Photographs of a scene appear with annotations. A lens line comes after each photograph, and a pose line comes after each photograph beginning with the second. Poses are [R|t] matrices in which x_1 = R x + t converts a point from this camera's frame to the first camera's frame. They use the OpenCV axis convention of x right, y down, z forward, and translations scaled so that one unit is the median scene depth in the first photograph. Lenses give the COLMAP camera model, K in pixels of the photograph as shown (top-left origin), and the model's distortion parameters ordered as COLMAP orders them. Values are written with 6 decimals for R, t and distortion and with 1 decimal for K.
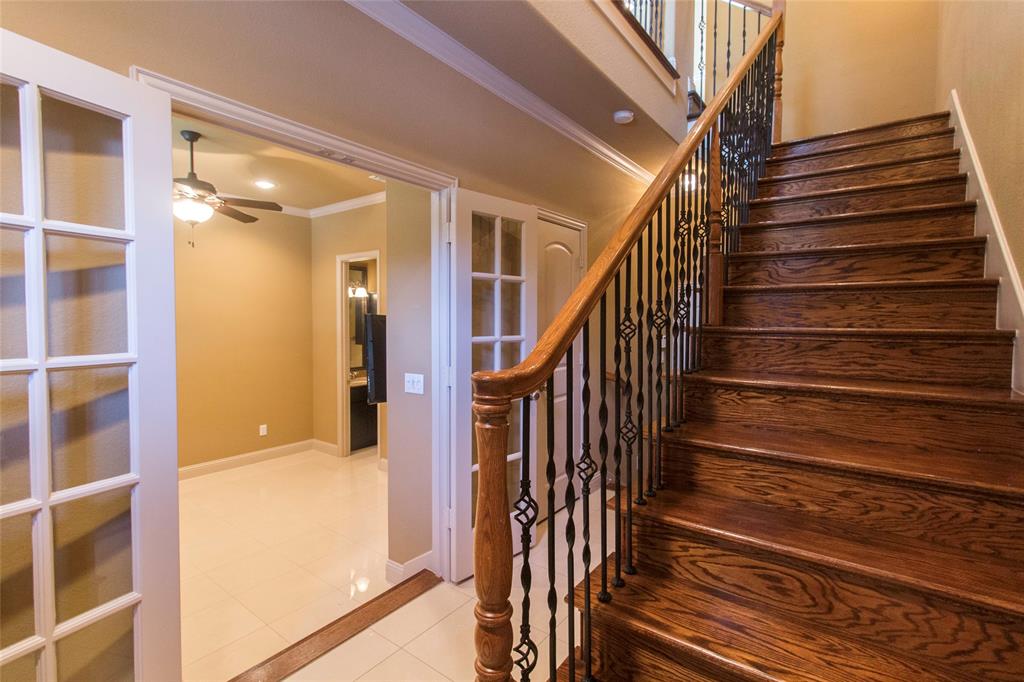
lens RADIAL K [[473.7, 0, 513.6], [0, 473.7, 337.4], [0, 0, 1]] dist [0.003293, 0.001088]
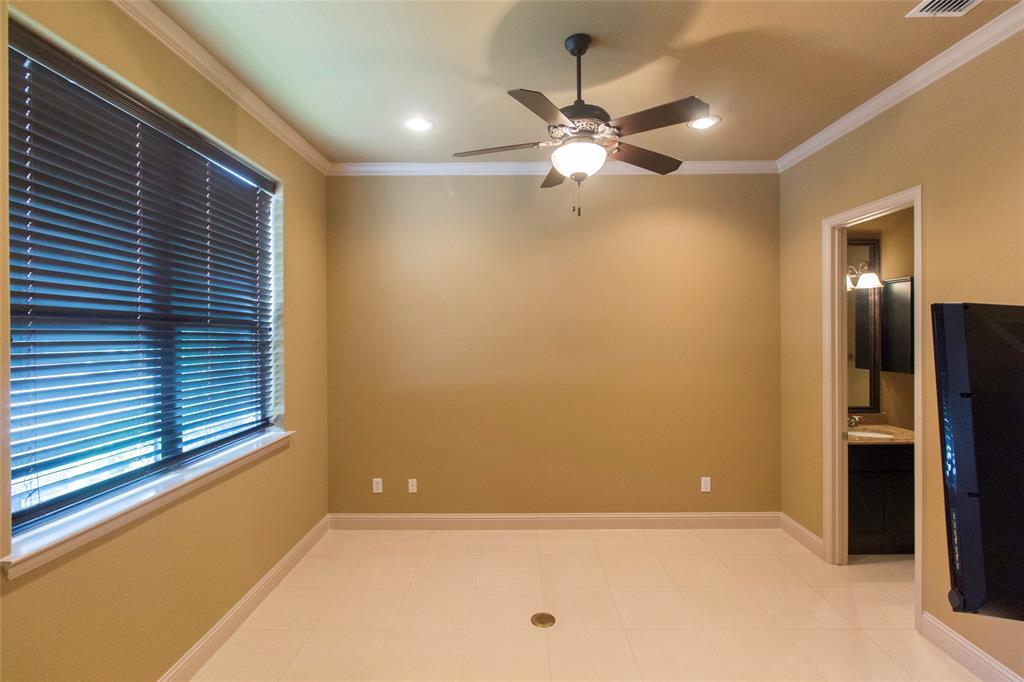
lens RADIAL K [[473.7, 0, 514.1], [0, 473.7, 338.3], [0, 0, 1]] dist [0.003293, 0.001088]
pose [[0.599244, -0.003465, -0.800559, -0.125003], [-0.019320, 0.999637, -0.018788, -0.004917], [0.800333, 0.026725, 0.598959, 0.324401]]
